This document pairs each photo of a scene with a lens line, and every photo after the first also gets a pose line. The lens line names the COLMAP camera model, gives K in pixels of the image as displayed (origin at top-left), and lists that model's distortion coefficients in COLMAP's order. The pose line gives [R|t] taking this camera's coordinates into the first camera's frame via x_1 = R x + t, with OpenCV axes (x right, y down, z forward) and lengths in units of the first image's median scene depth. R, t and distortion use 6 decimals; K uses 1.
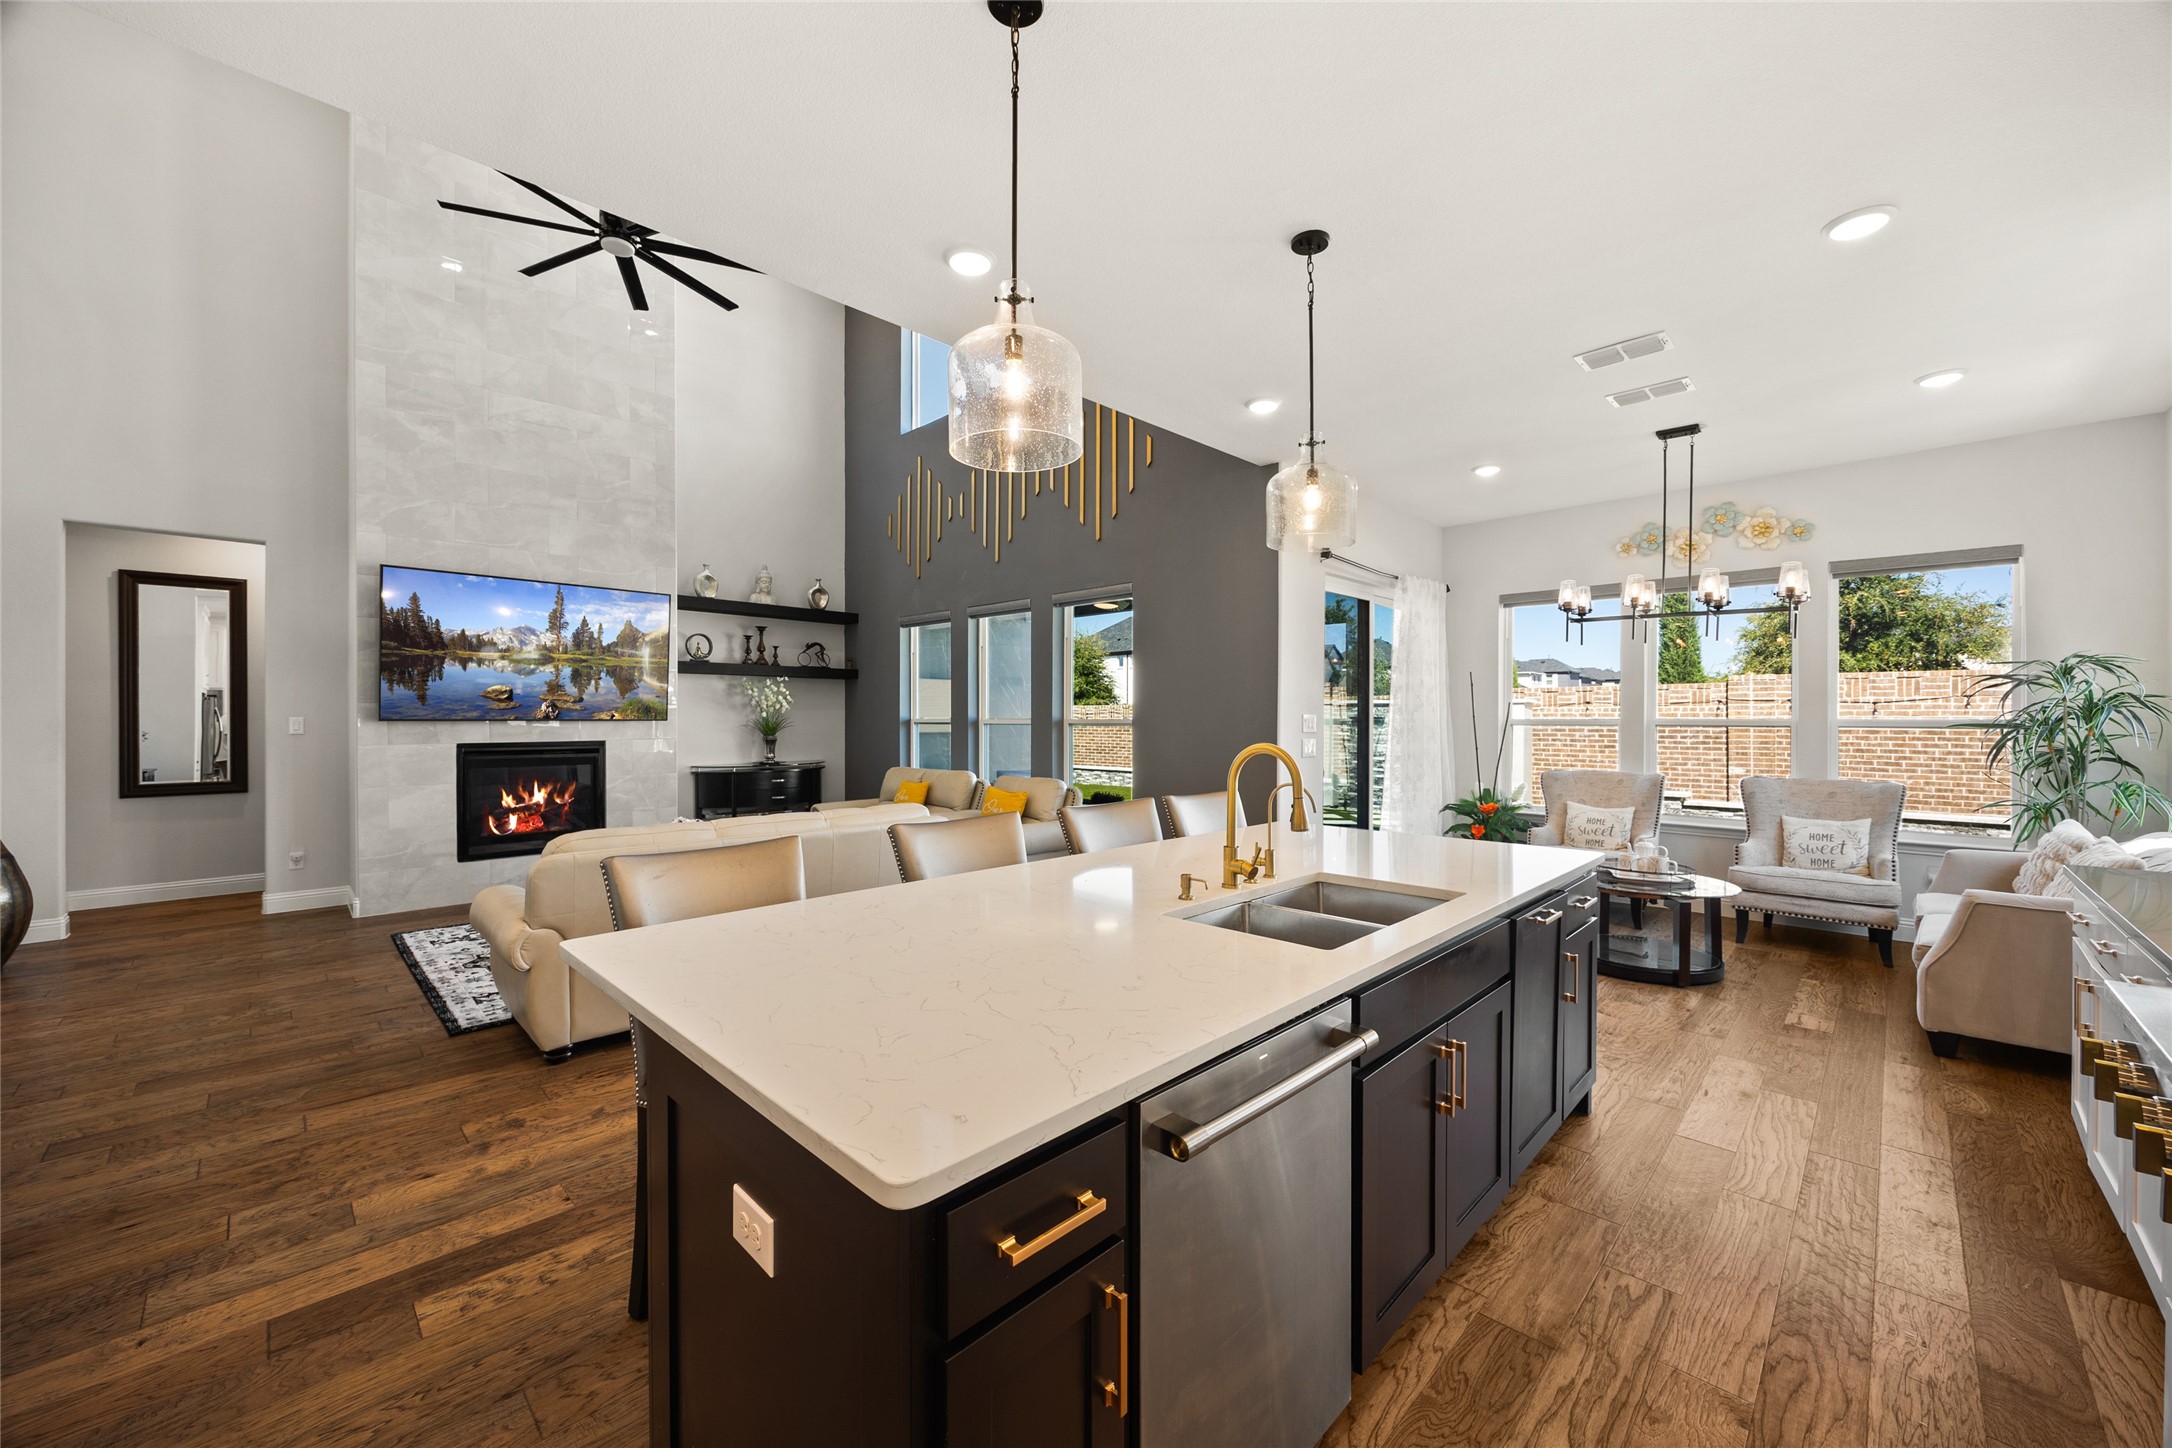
lens RADIAL K [[819.4, 0, 1090.5], [0, 819.4, 717.5], [0, 0, 1]] dist [-0.002995, -0.000193]
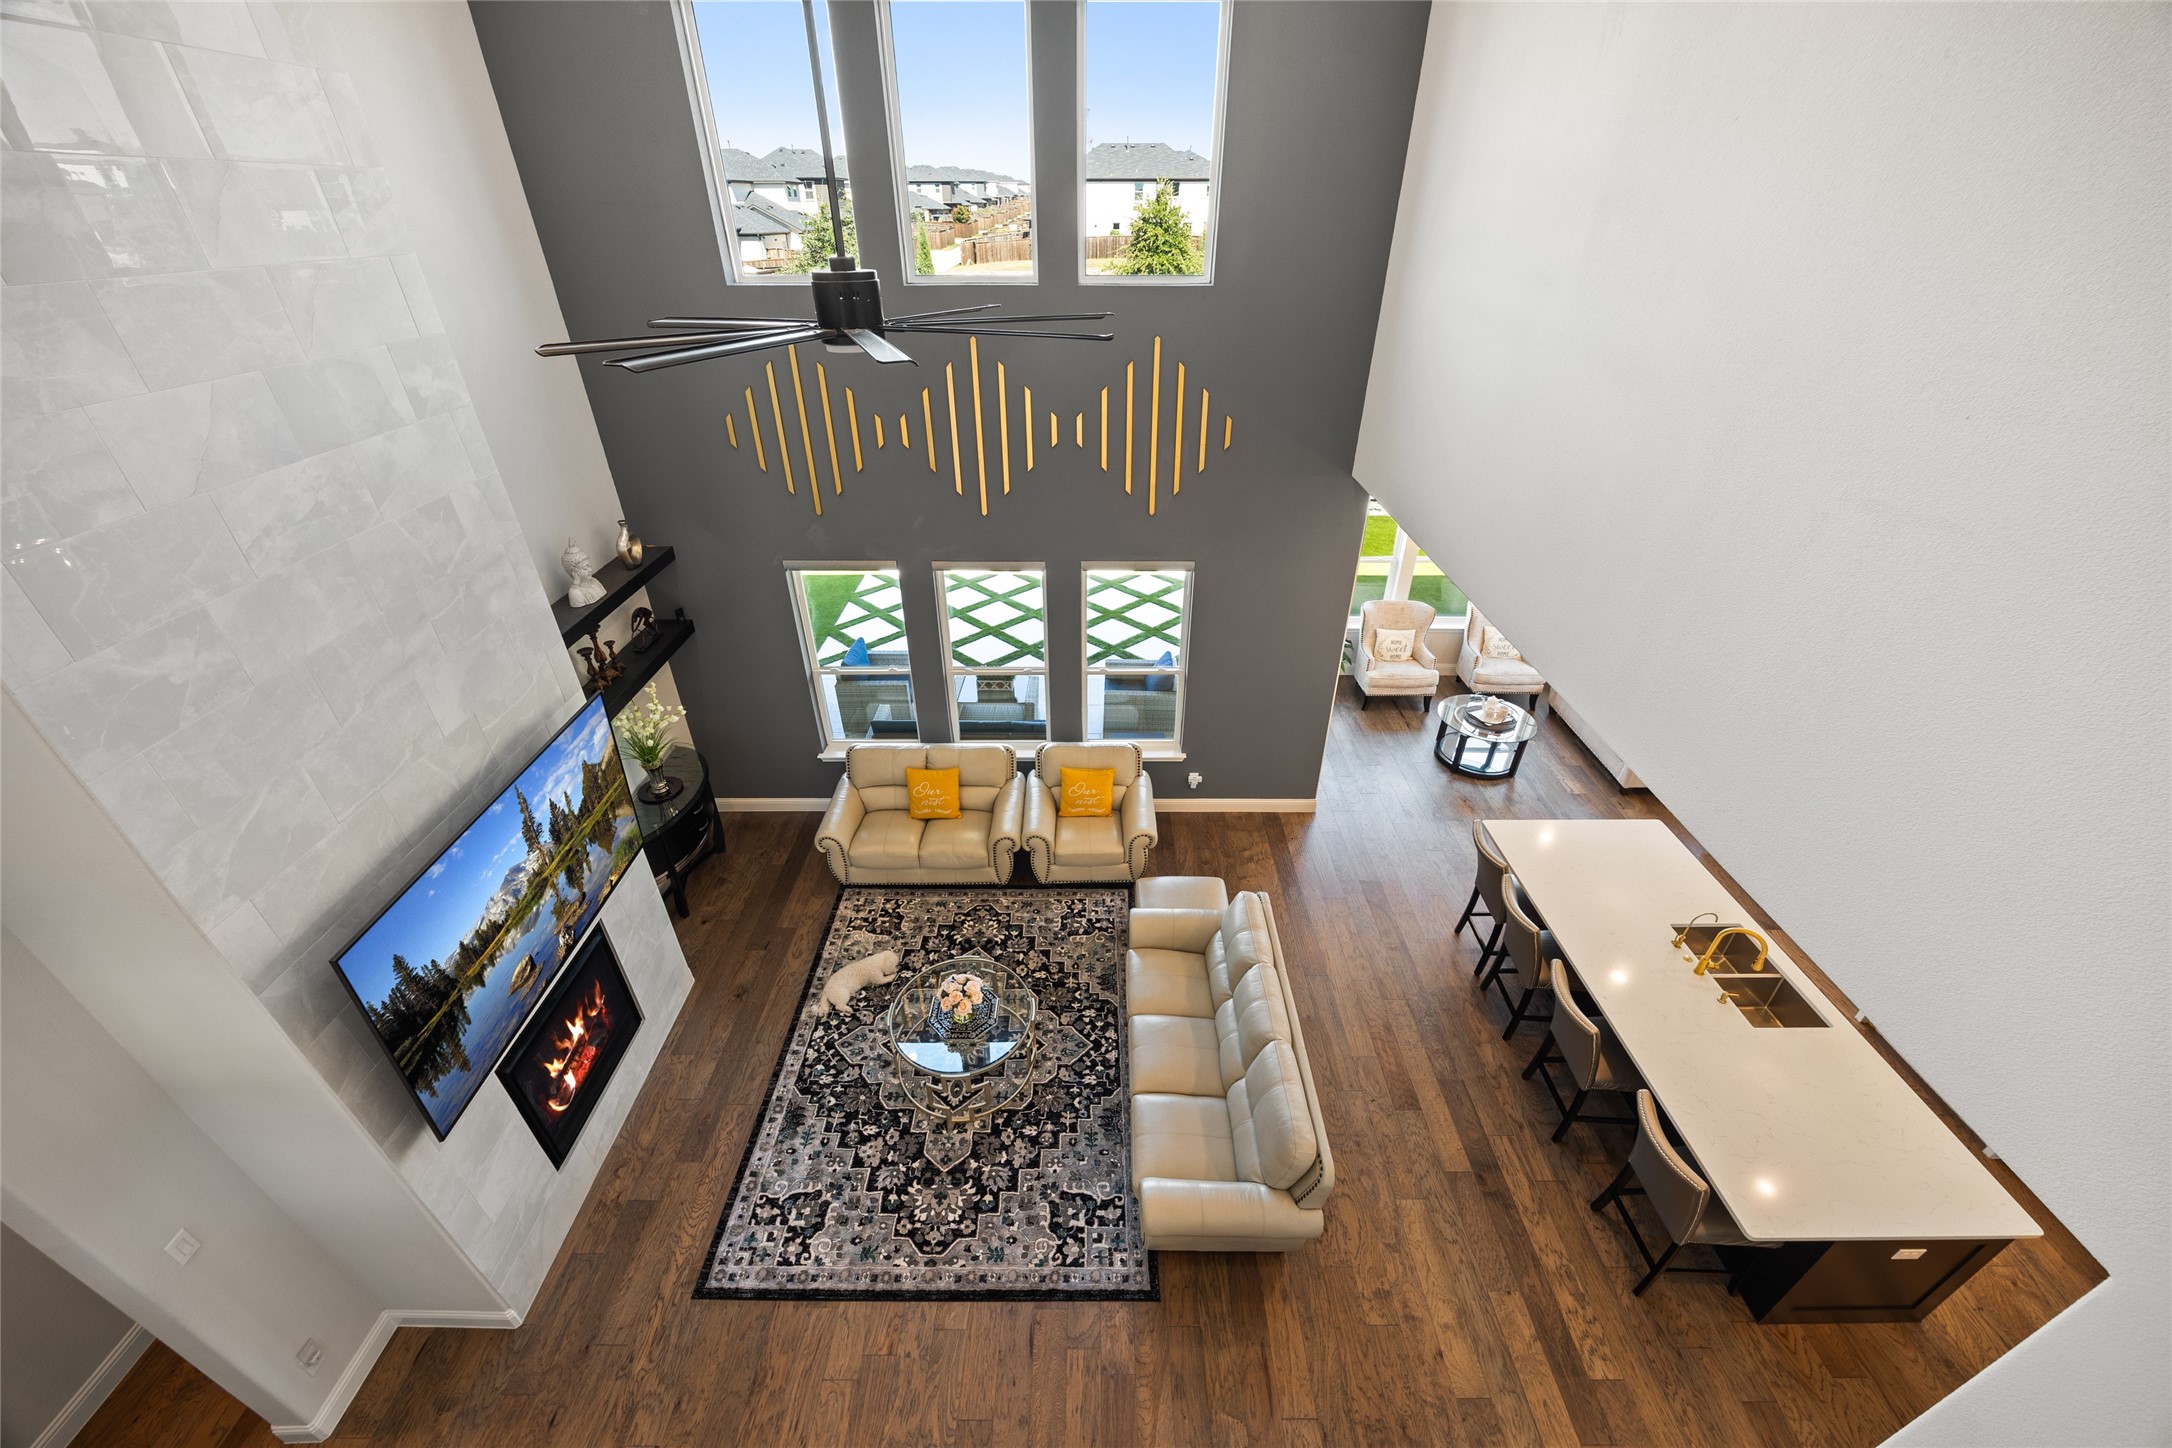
lens RADIAL K [[825.8, 0, 1094.6], [0, 825.8, 714.3], [0, 0, 1]] dist [-0.002583, -0.000206]
pose [[0.713468, -0.364719, 0.598284, -1.049329], [-0.004695, 0.851345, 0.524586, -0.784963], [-0.700672, -0.377084, 0.605695, 0.564405]]
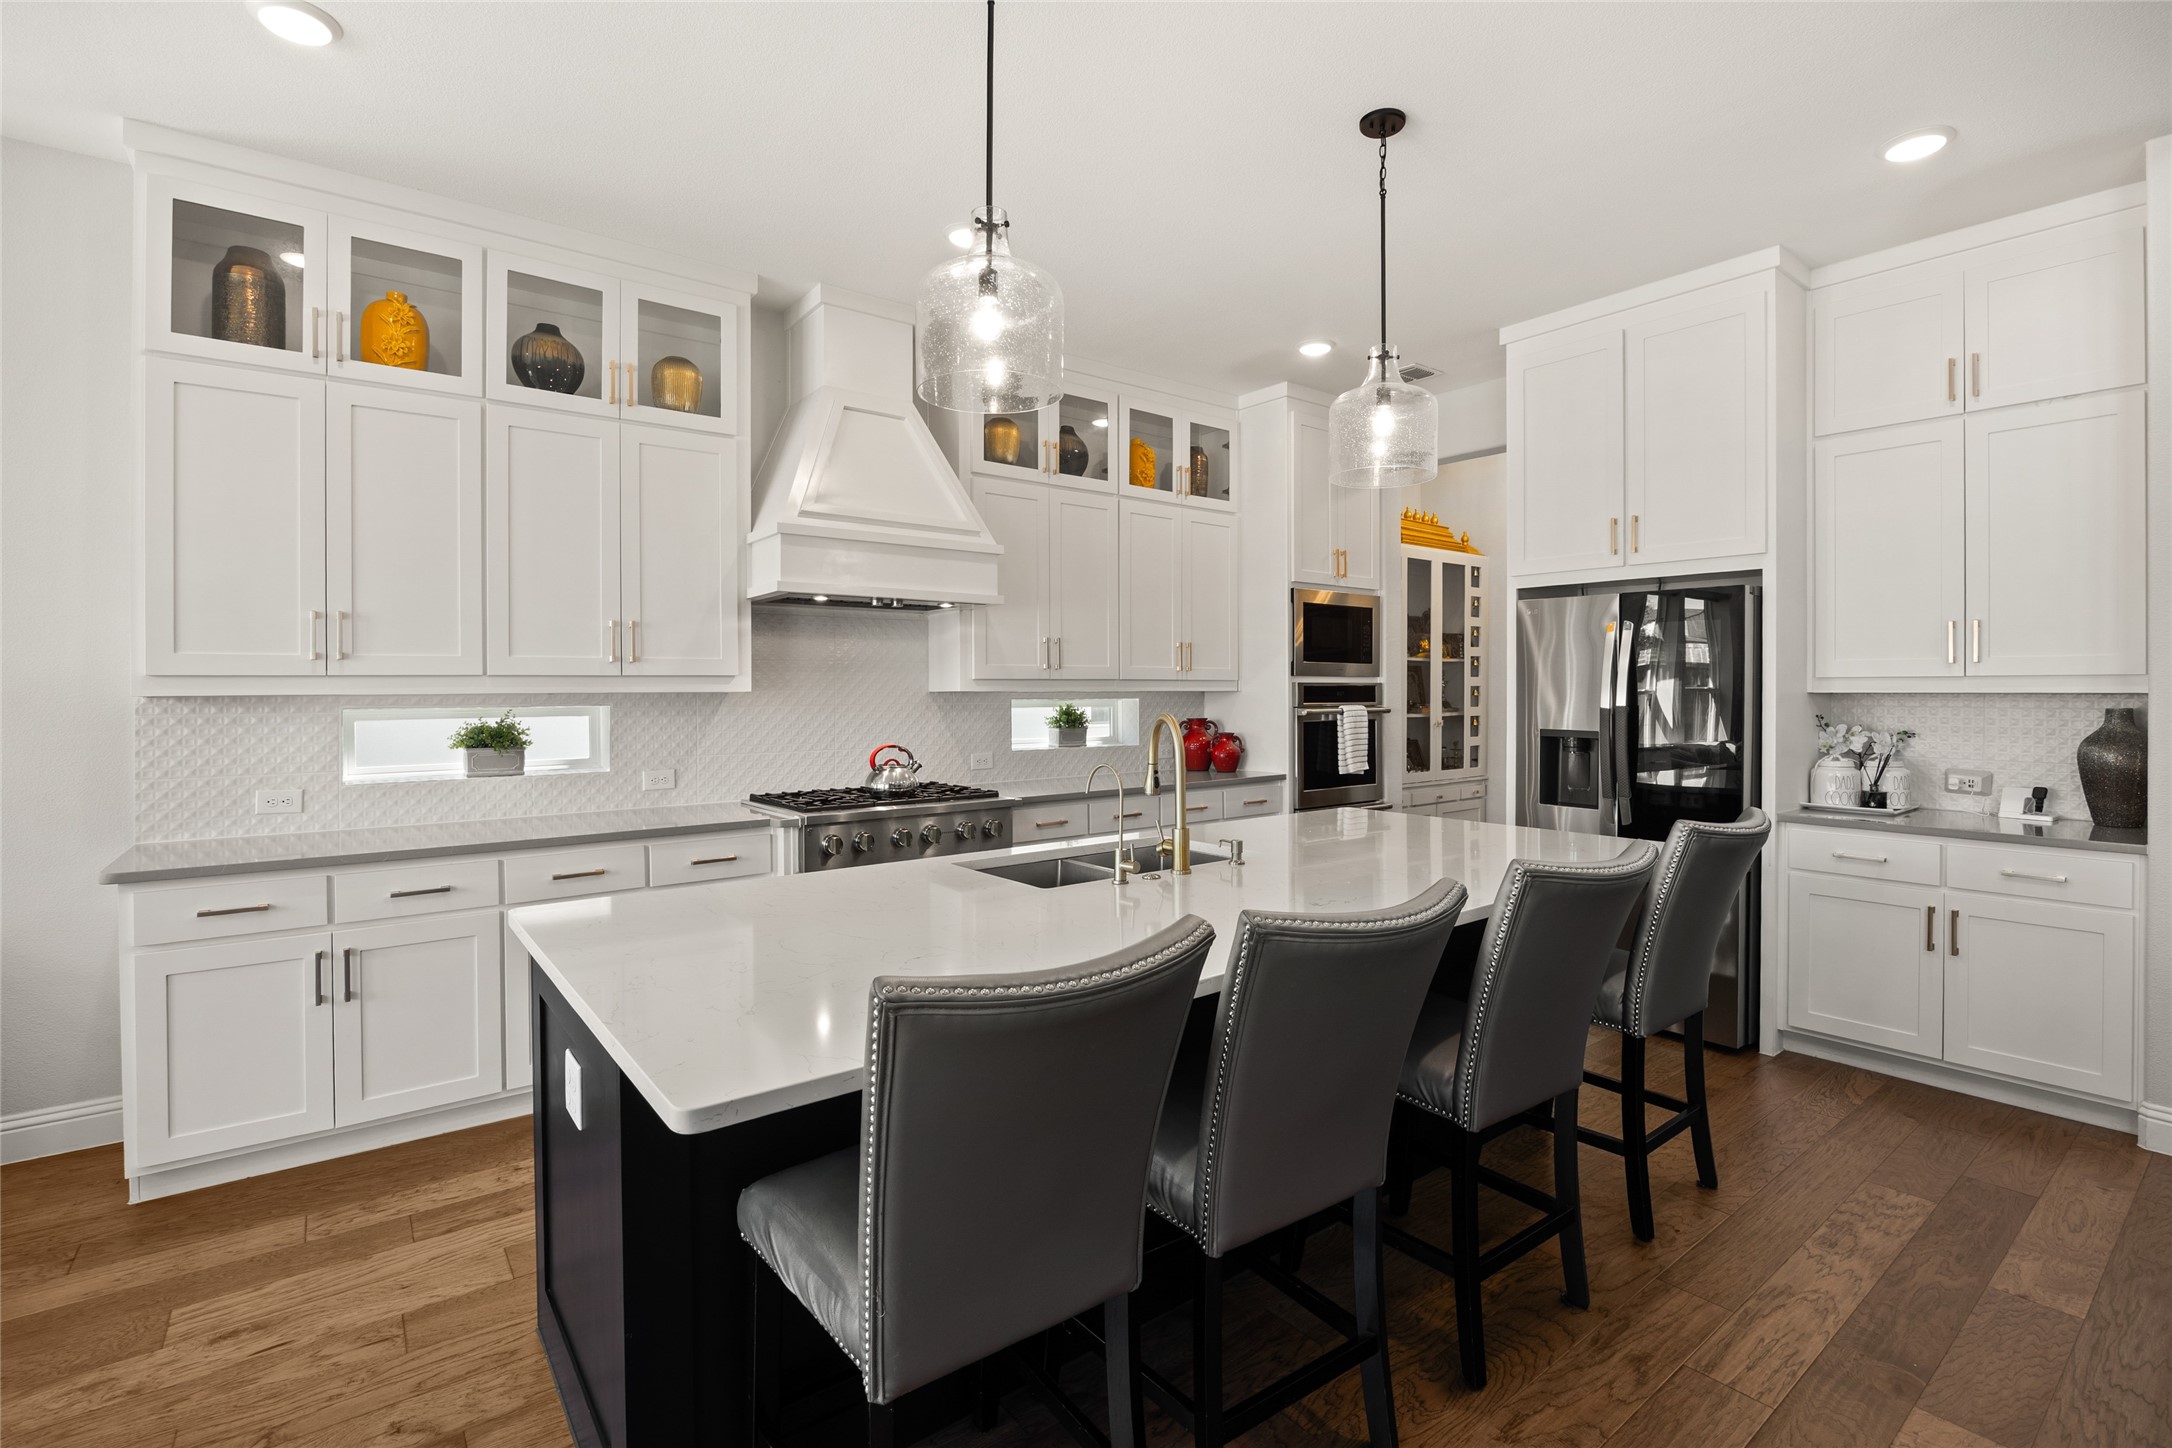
lens RADIAL K [[996.1, 0, 1083.8], [0, 996.1, 699.1], [0, 0, 1]] dist [-0.007317, -0.000917]
pose [[-0.990615, 0.001702, 0.136675, 0.069228], [0.002662, 0.999973, 0.006845, 0.003425], [-0.136659, 0.007145, -0.990592, 1.138151]]
